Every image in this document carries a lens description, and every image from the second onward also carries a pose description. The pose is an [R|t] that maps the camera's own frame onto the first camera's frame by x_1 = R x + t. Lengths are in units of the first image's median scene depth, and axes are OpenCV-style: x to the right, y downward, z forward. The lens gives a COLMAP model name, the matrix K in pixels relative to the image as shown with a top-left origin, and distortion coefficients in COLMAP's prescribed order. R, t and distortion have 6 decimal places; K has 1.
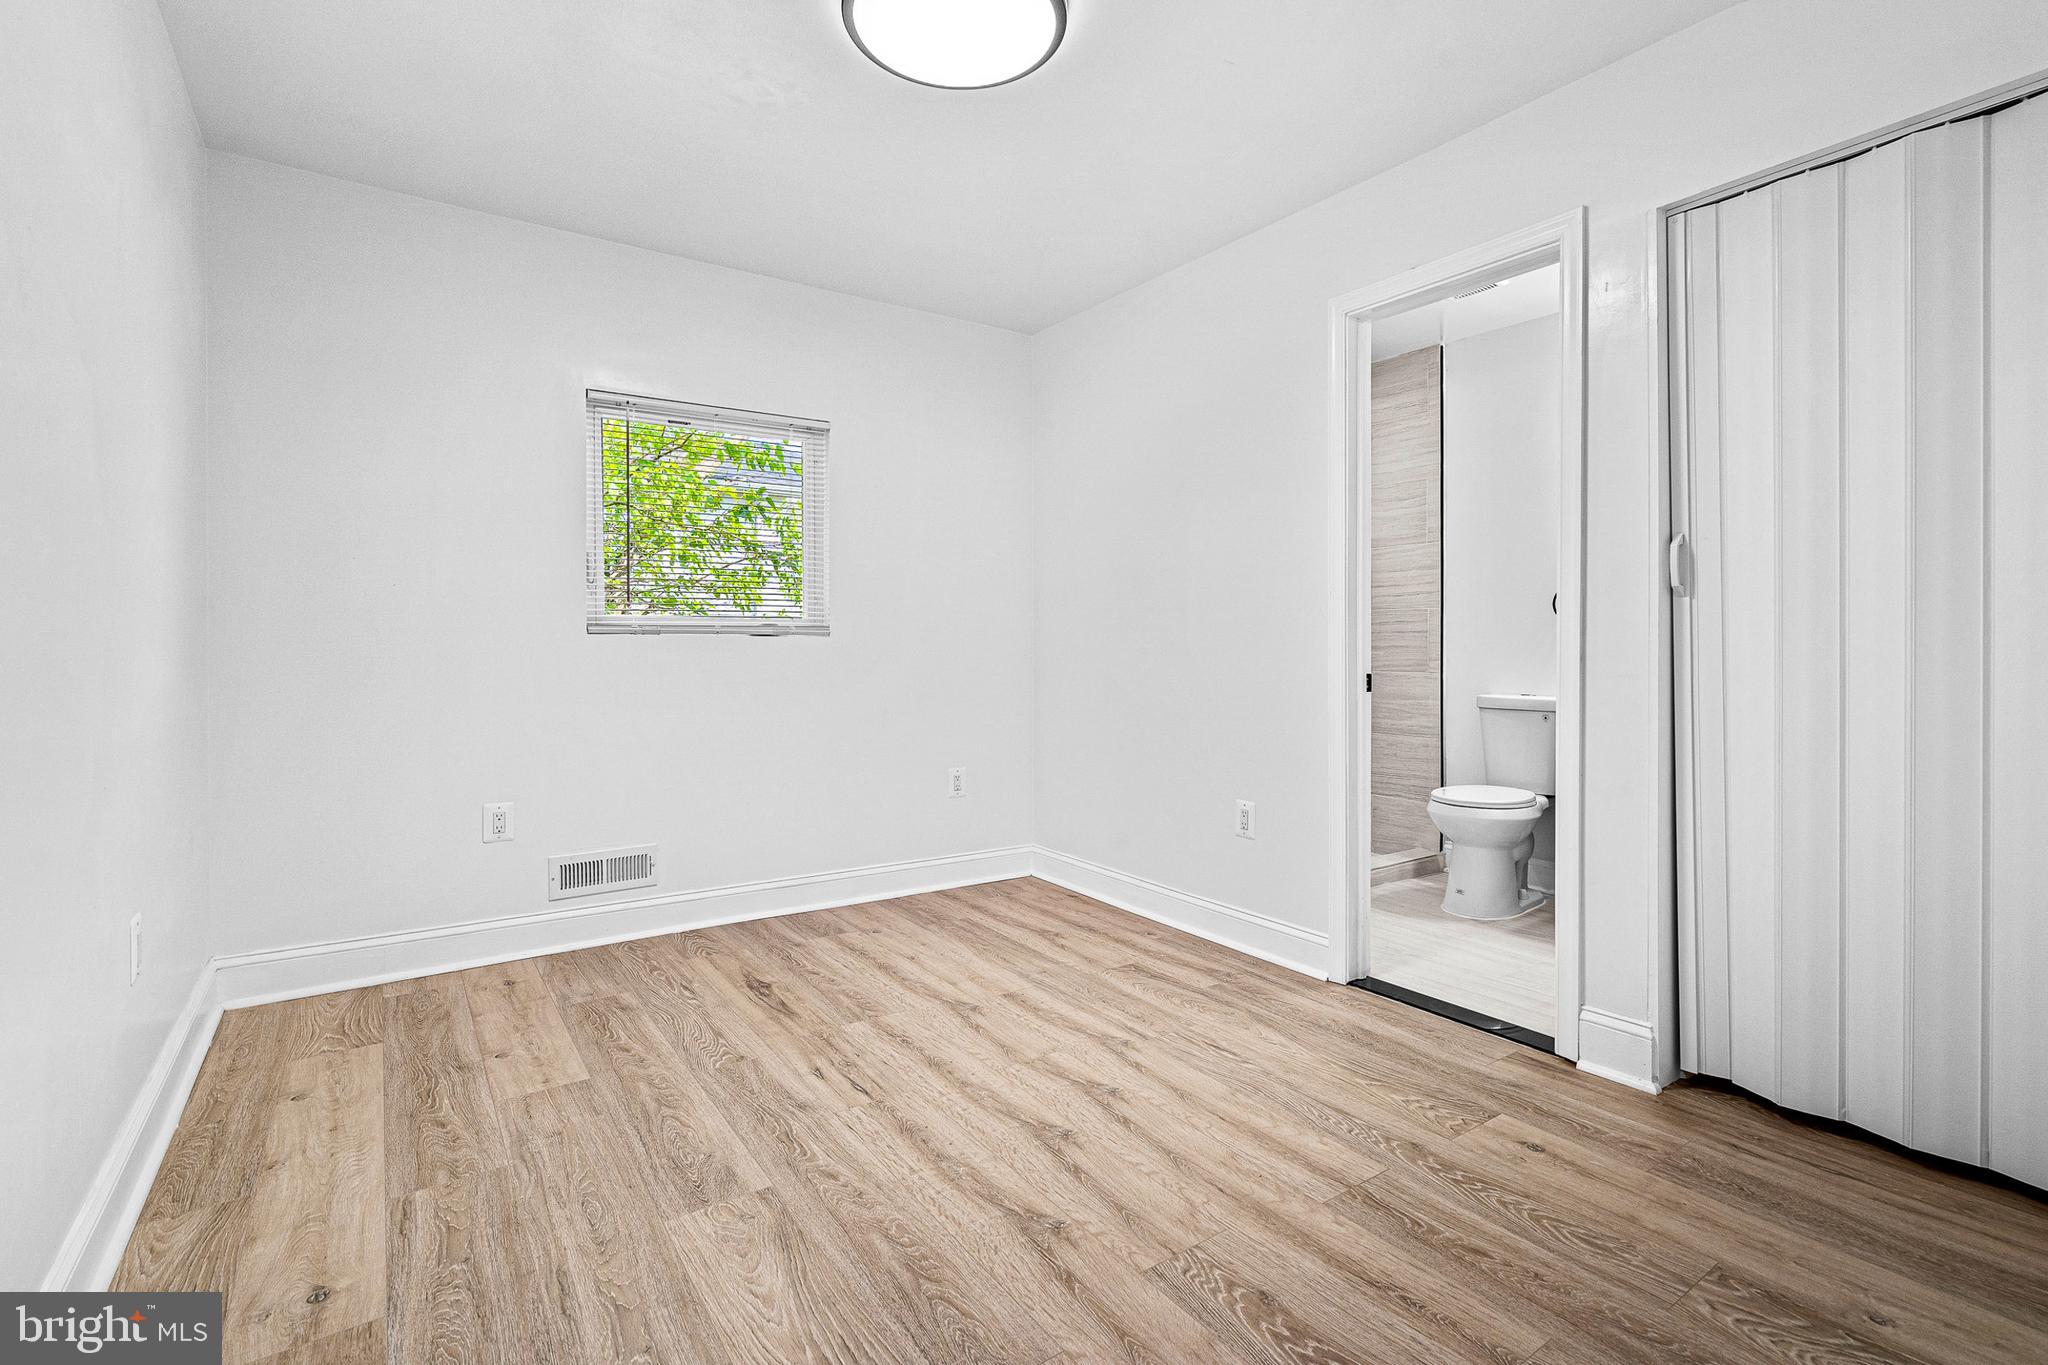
lens RADIAL K [[927.7, 0, 1026.0], [0, 927.7, 642.6], [0, 0, 1]] dist [-0.004783, 0.001707]
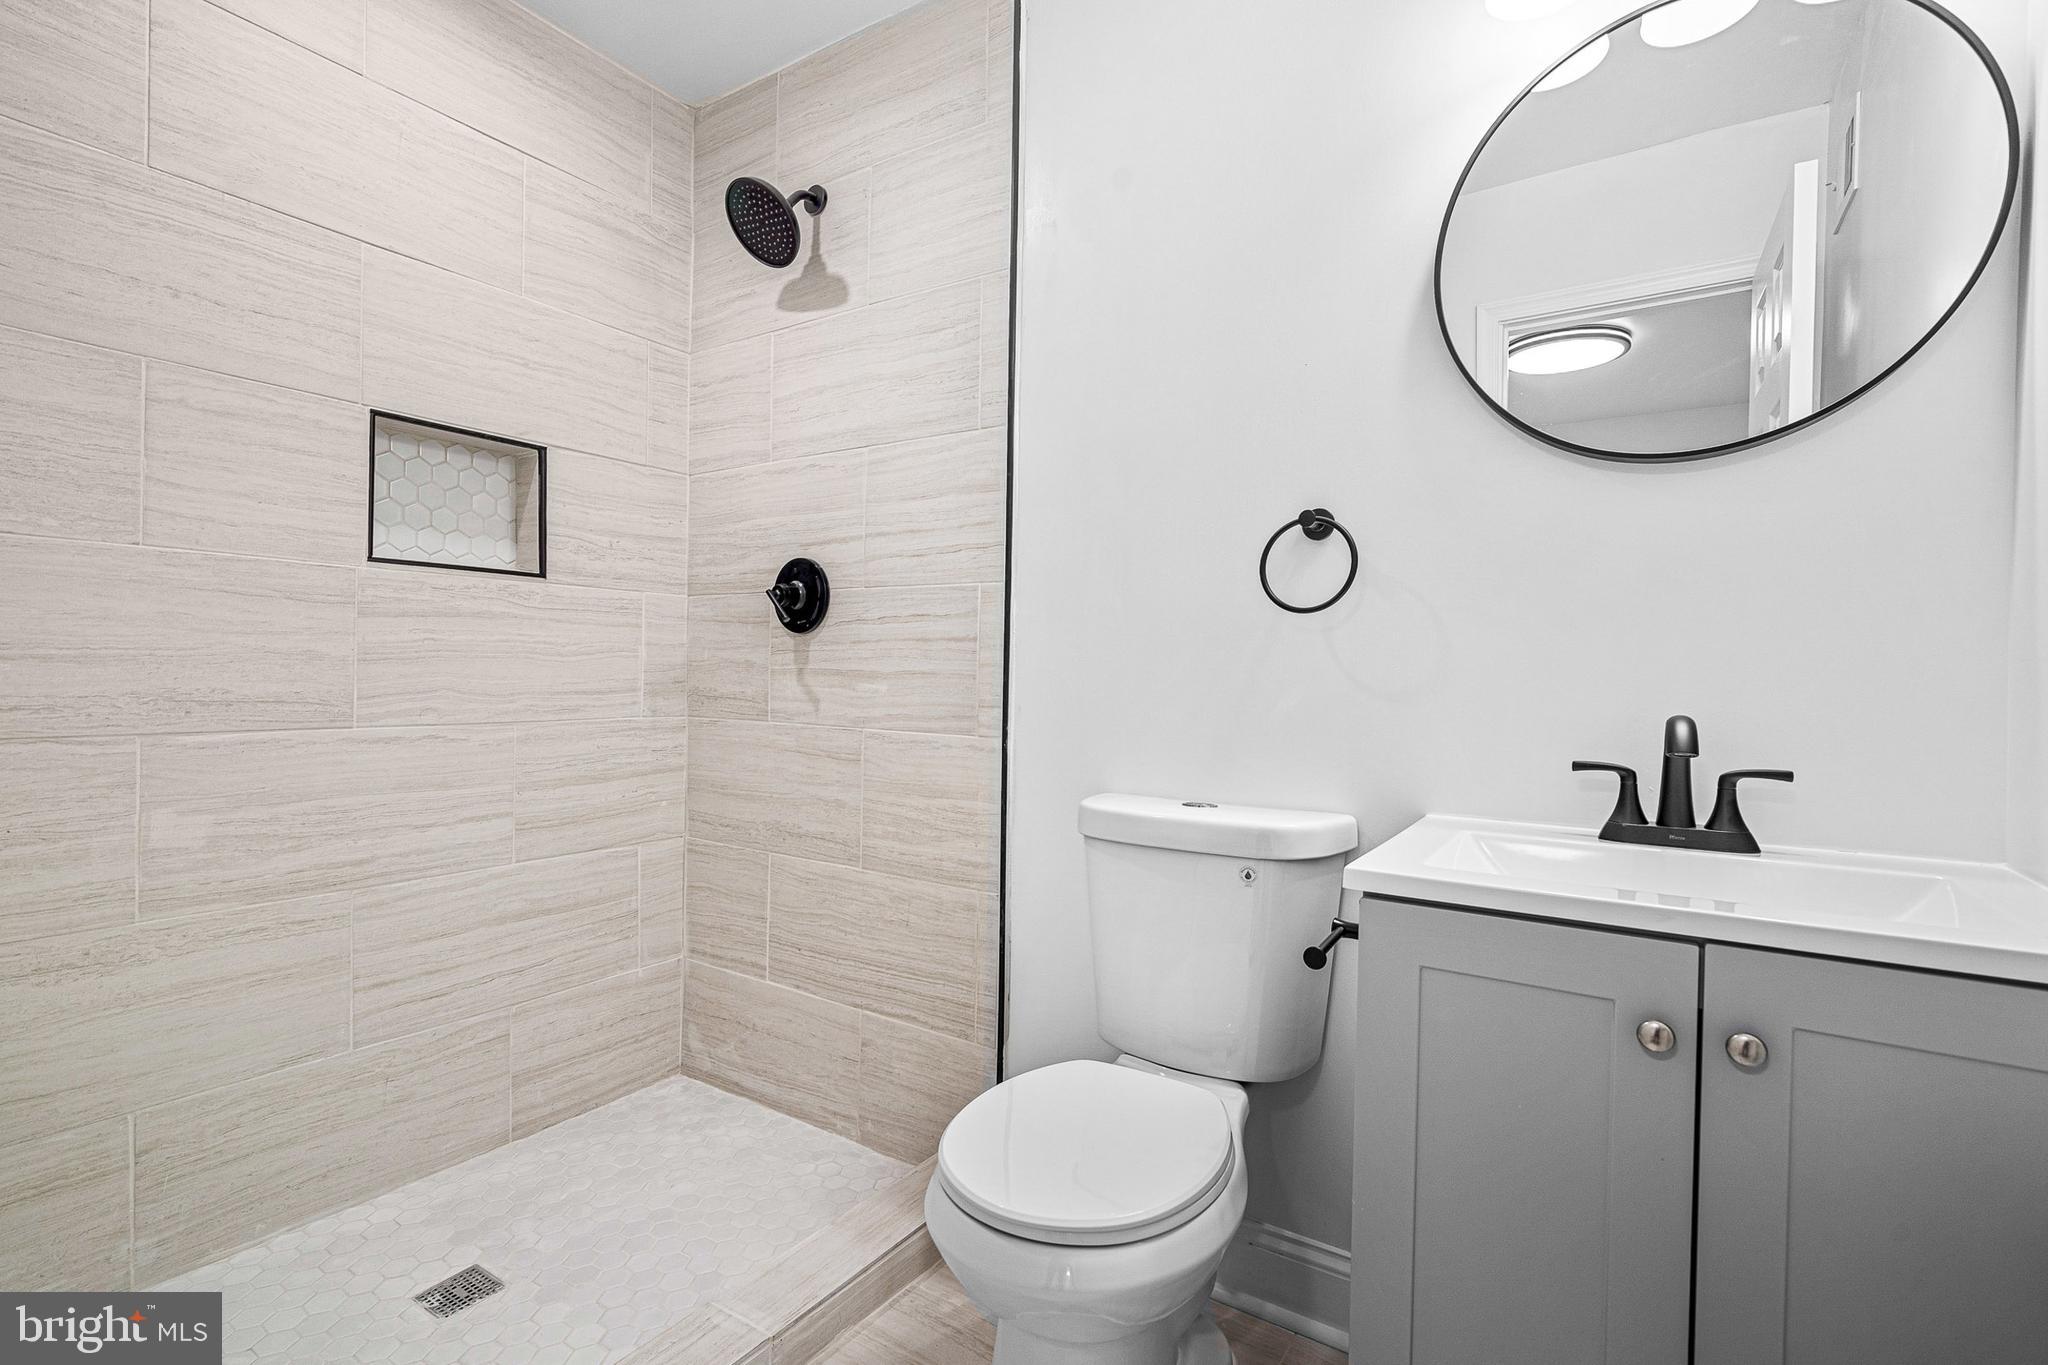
lens RADIAL K [[927.7, 0, 1020.0], [0, 927.7, 687.4], [0, 0, 1]] dist [-0.004783, 0.001707]
pose [[0.926069, 0.008321, 0.377262, 0.294973], [-0.017029, 0.999660, 0.019754, 0.001375], [-0.376969, -0.024718, 0.925896, 0.604853]]
